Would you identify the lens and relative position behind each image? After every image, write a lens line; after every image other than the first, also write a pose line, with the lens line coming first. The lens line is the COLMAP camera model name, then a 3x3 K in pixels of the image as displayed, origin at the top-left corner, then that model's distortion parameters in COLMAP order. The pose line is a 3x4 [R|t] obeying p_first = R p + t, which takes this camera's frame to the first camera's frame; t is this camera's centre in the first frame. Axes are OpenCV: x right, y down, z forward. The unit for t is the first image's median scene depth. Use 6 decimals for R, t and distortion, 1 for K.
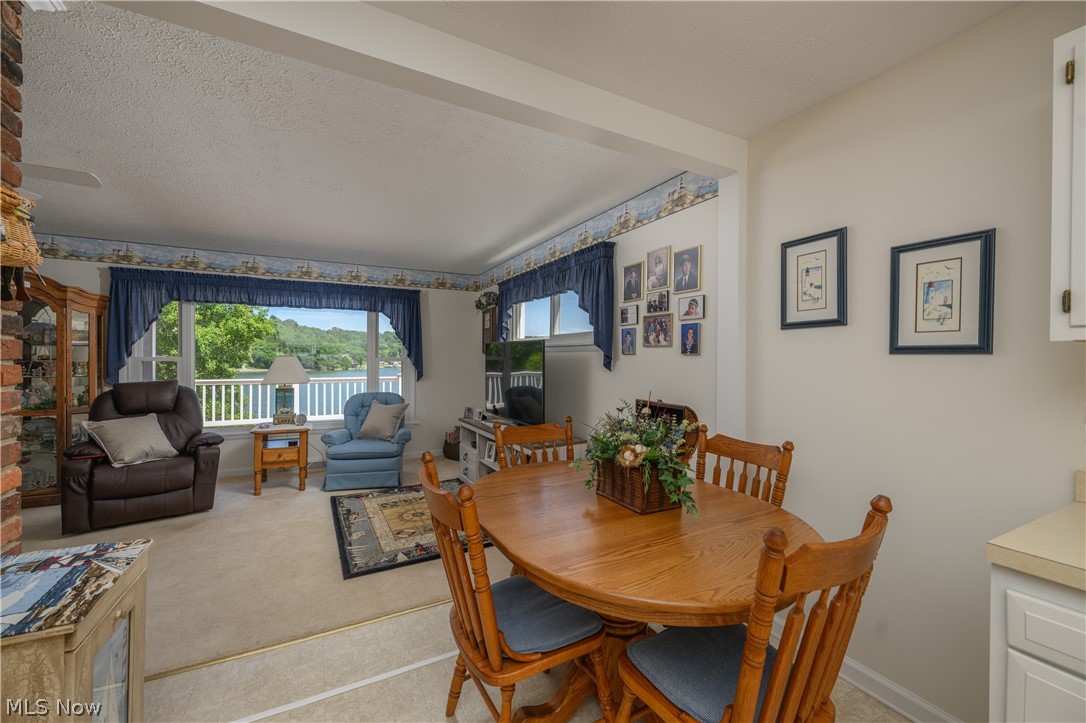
lens RADIAL K [[428.0, 0, 535.2], [0, 428.0, 363.9], [0, 0, 1]] dist [0.001063, -0.000055]
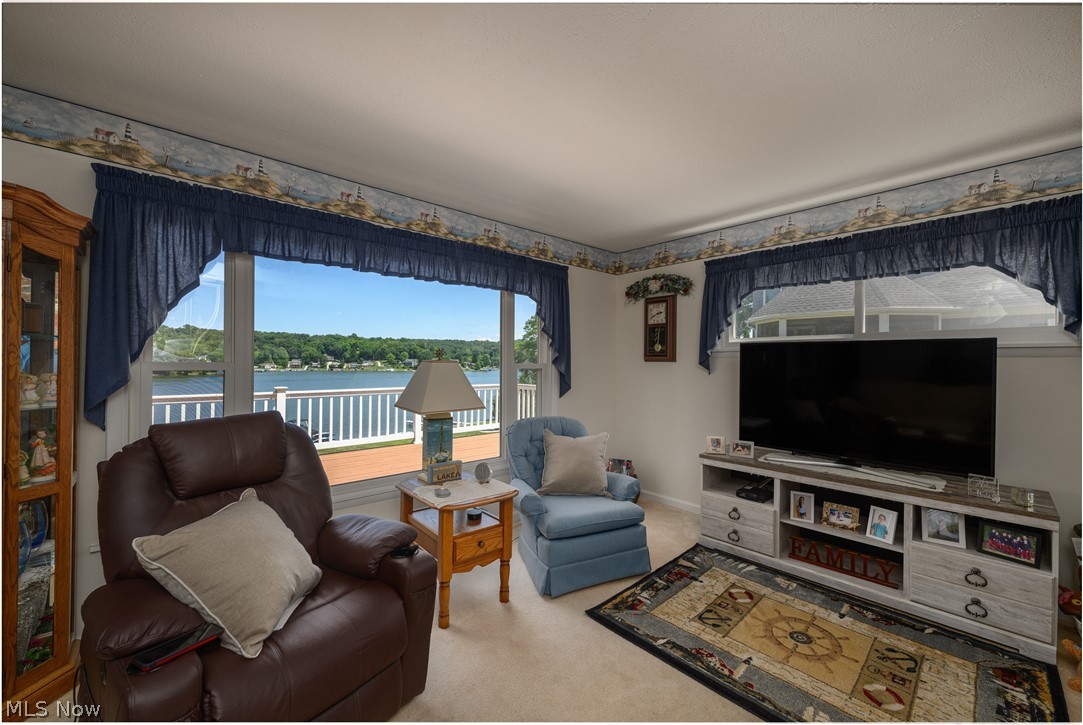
lens RADIAL K [[426.8, 0, 533.7], [0, 426.8, 364.9], [0, 0, 1]] dist [0.001063, -0.000055]
pose [[0.969452, 0.001343, 0.245278, -0.615742], [0.000231, 0.999980, -0.006388, -0.010101], [-0.245281, 0.006249, 0.969432, 0.423904]]
